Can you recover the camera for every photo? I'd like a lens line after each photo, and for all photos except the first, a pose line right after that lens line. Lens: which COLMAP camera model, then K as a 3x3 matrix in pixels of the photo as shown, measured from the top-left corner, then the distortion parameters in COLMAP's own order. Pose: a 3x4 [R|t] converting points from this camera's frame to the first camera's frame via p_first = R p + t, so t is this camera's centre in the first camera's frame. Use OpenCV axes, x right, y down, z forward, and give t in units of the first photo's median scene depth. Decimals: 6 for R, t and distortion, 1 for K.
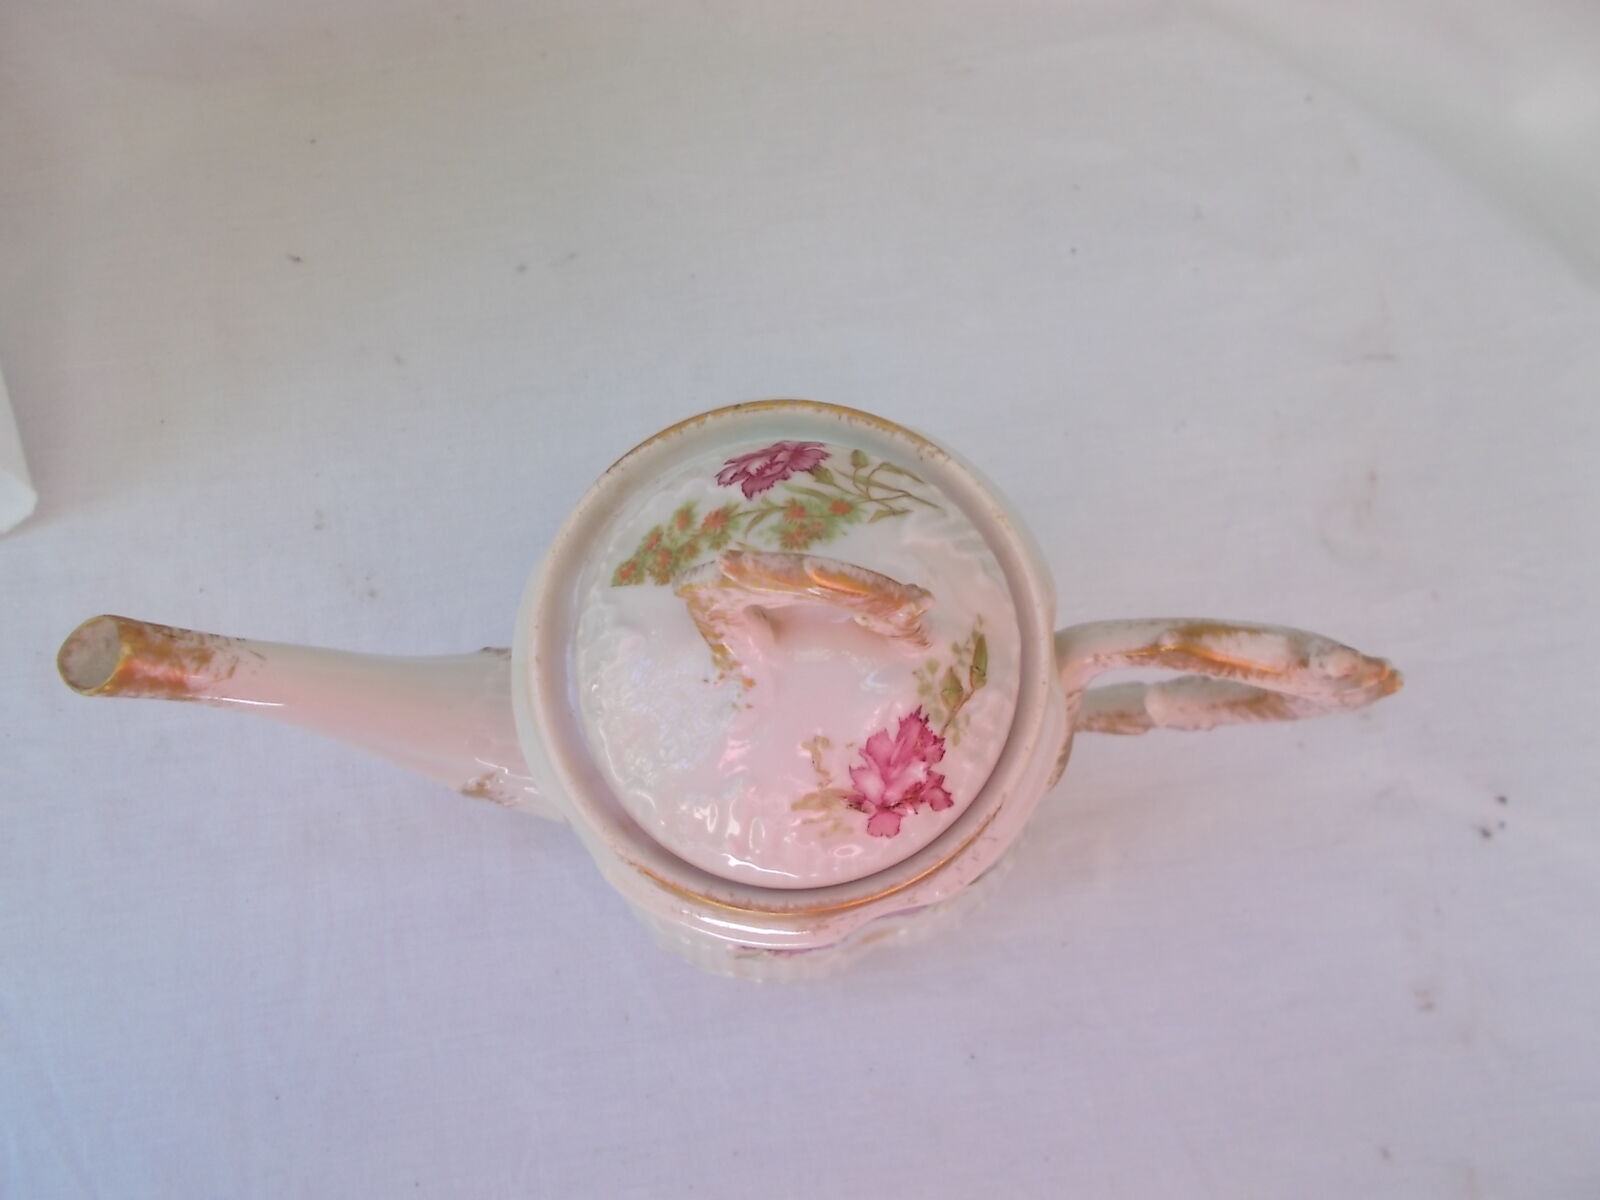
lens RADIAL K [[1232.8, 0, 800.0], [0, 1232.8, 600.0], [0, 0, 1]] dist [-0.000010, -0.004367]
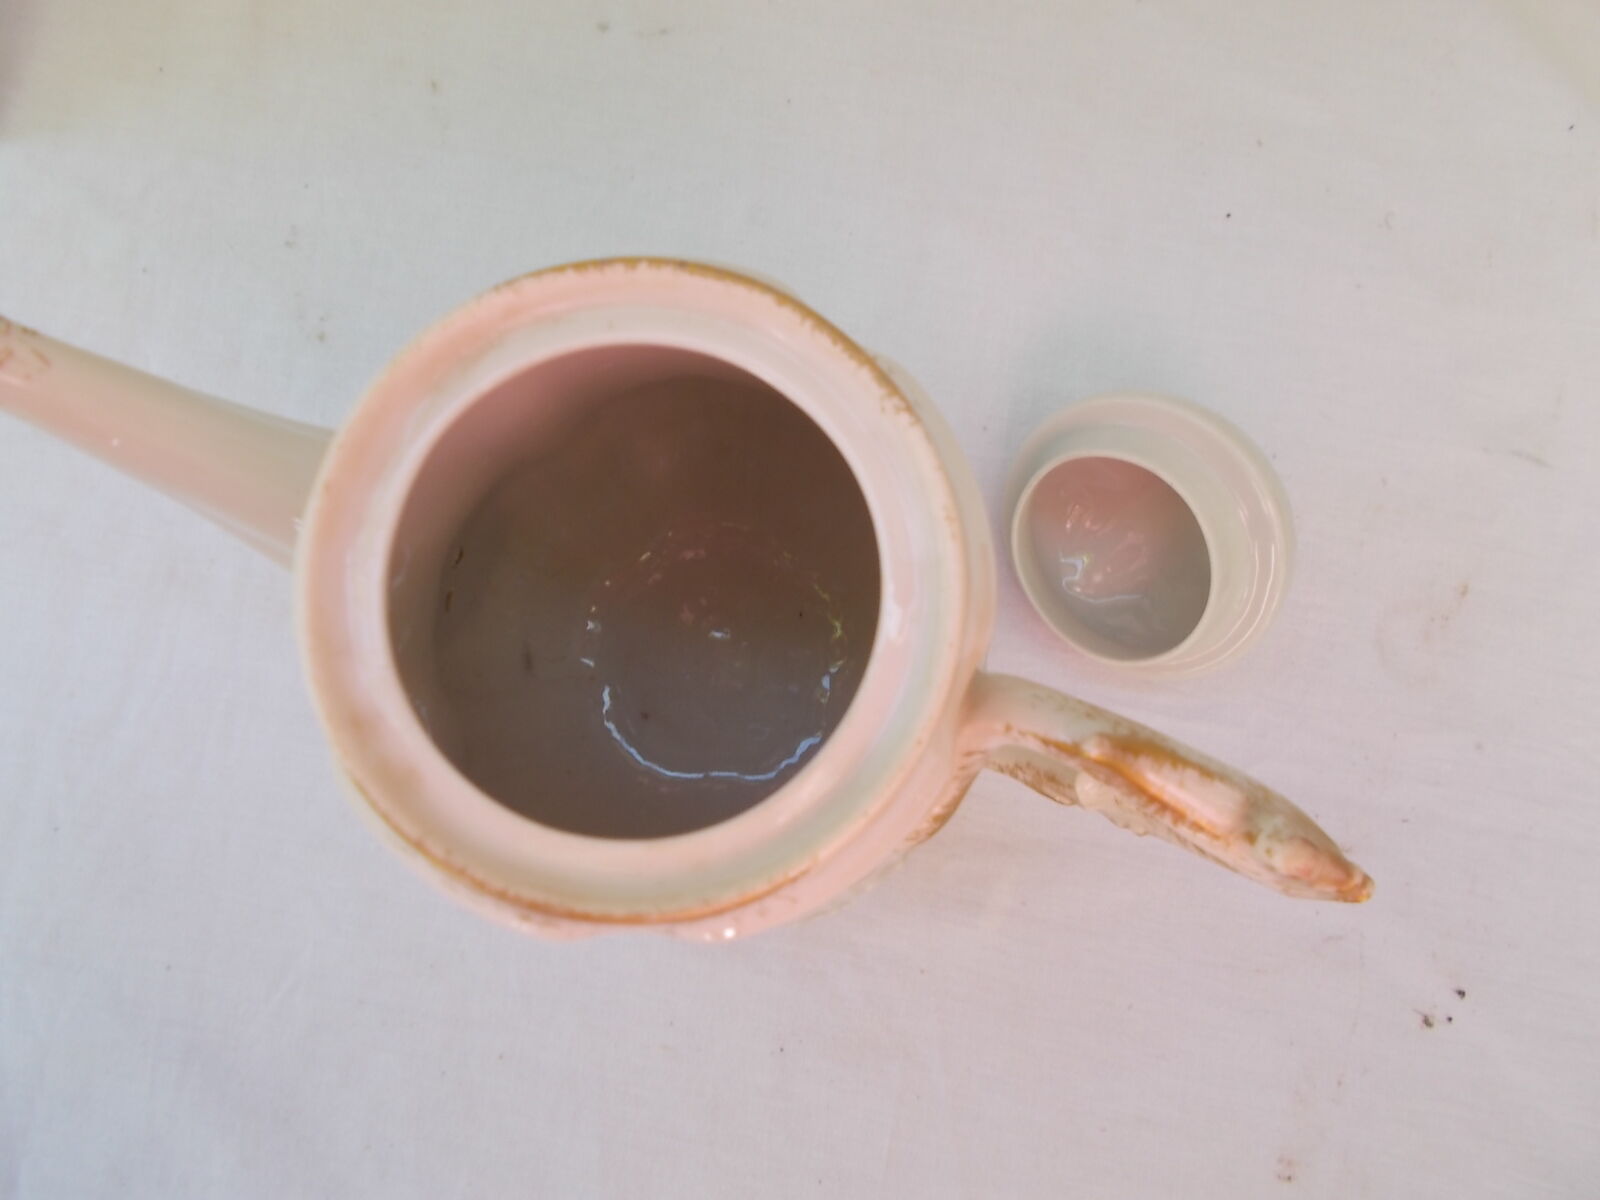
lens RADIAL K [[1181.3, 0, 815.2], [0, 1181.3, 592.6], [0, 0, 1]] dist [-0.002286, -0.037062]
pose [[0.938266, 0.341816, -0.053084, 0.136587], [-0.332716, 0.933764, 0.131848, -0.092431], [0.094636, -0.106047, 0.989848, 0.256501]]
